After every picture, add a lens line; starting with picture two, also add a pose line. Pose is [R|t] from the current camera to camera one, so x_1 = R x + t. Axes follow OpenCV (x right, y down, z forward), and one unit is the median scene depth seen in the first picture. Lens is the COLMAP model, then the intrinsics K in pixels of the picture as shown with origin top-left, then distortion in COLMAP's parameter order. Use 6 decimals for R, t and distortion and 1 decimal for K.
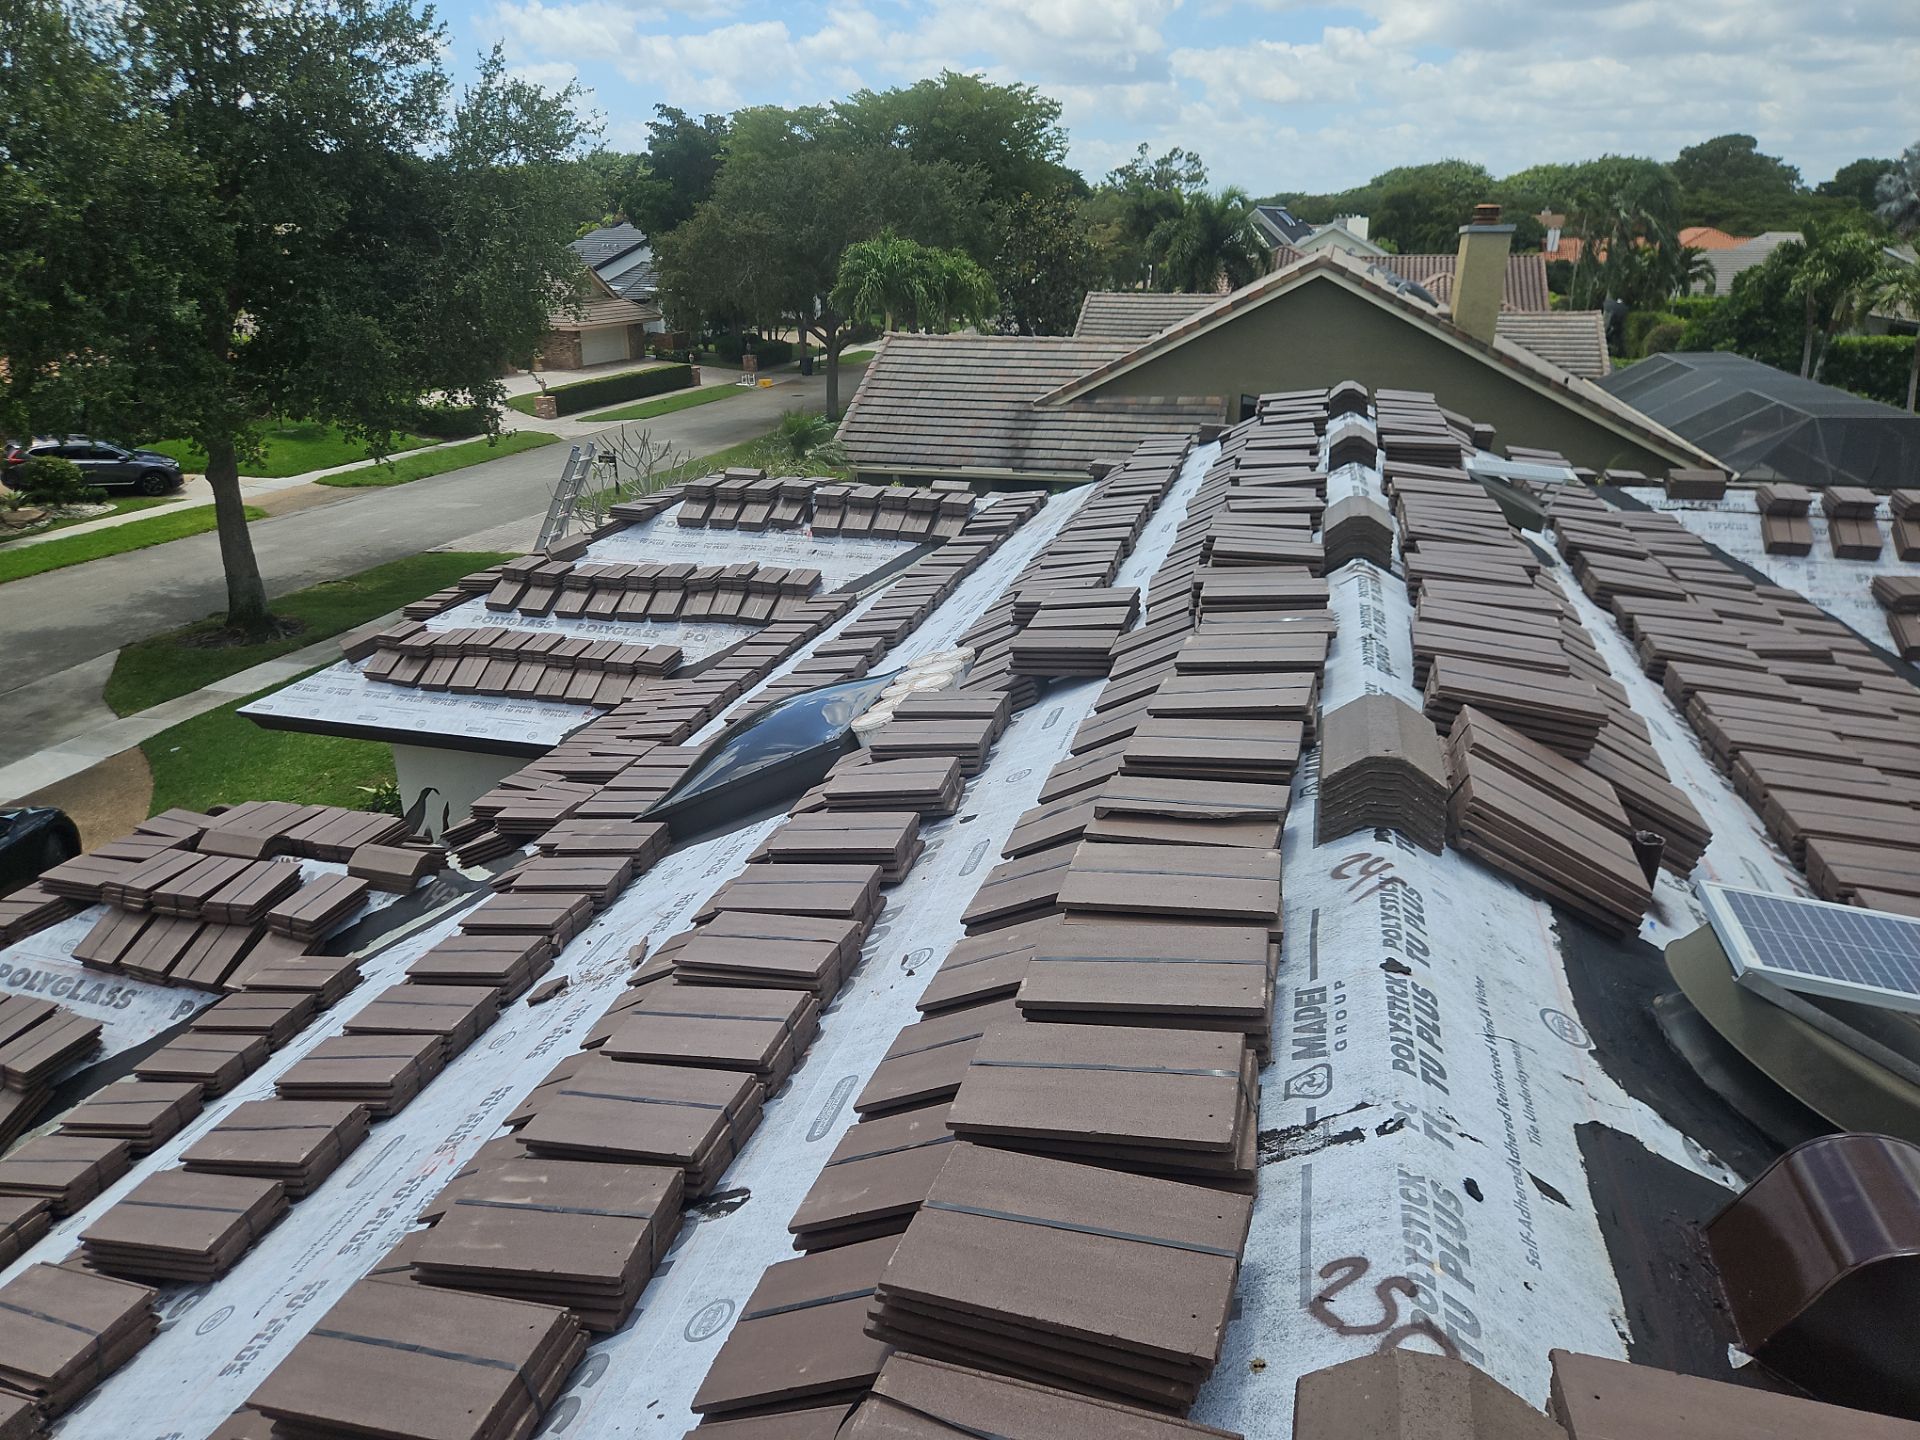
lens RADIAL K [[1297.1, 0, 953.6], [0, 1297.1, 656.0], [0, 0, 1]] dist [0.079252, -0.075999]
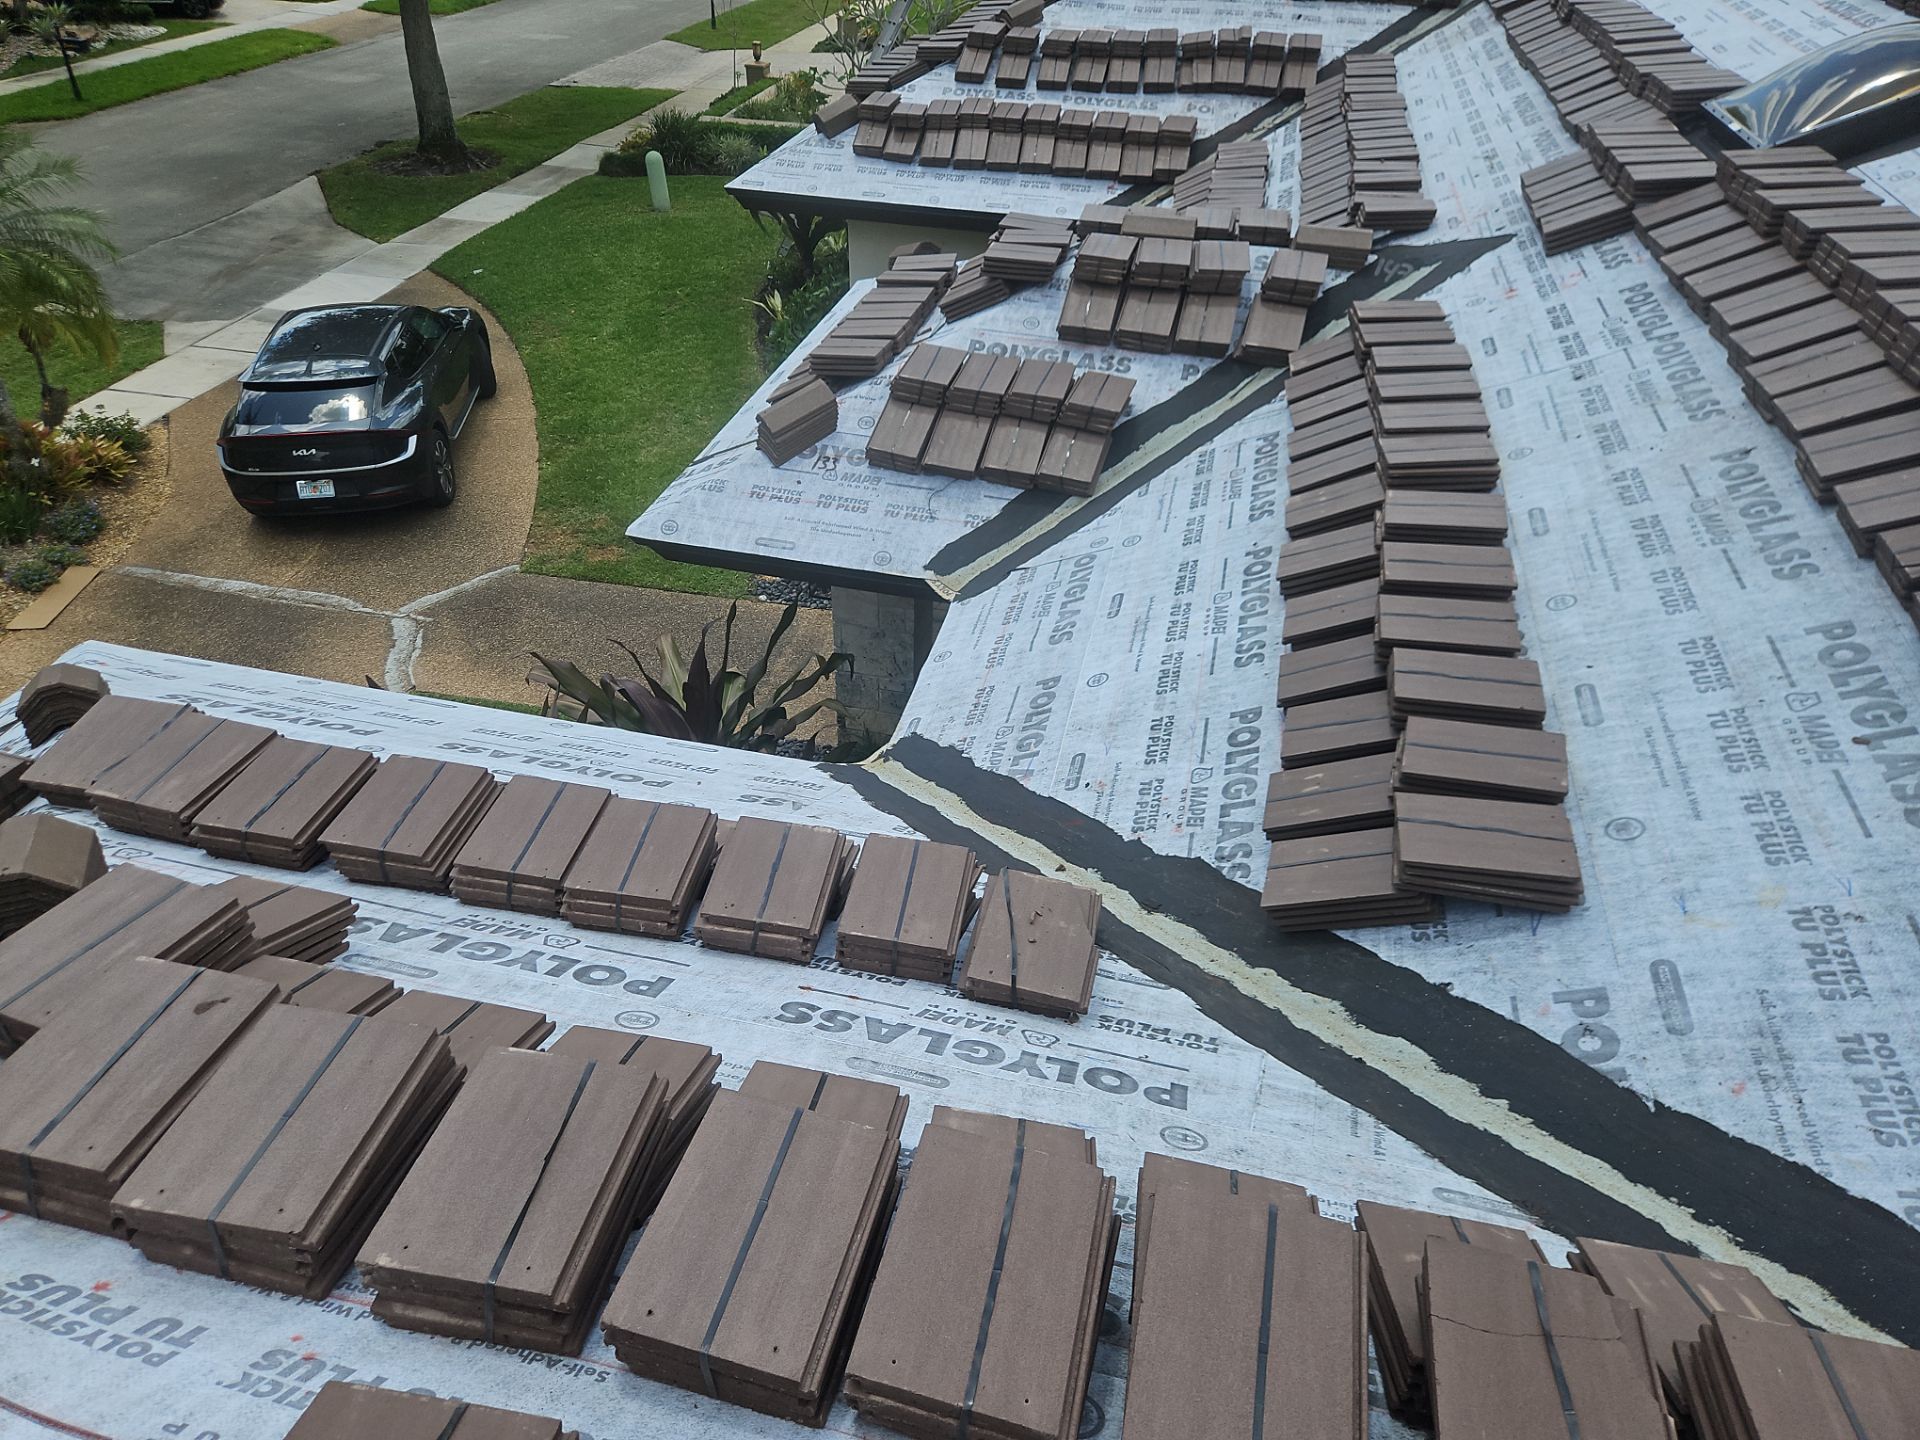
lens RADIAL K [[1304.2, 0, 923.9], [0, 1304.2, 722.3], [0, 0, 1]] dist [0.072957, -0.075576]
pose [[0.996647, -0.019187, 0.079542, -0.449865], [-0.006365, 0.950990, 0.309155, 0.106383], [-0.081575, -0.308625, 0.947679, -0.038689]]
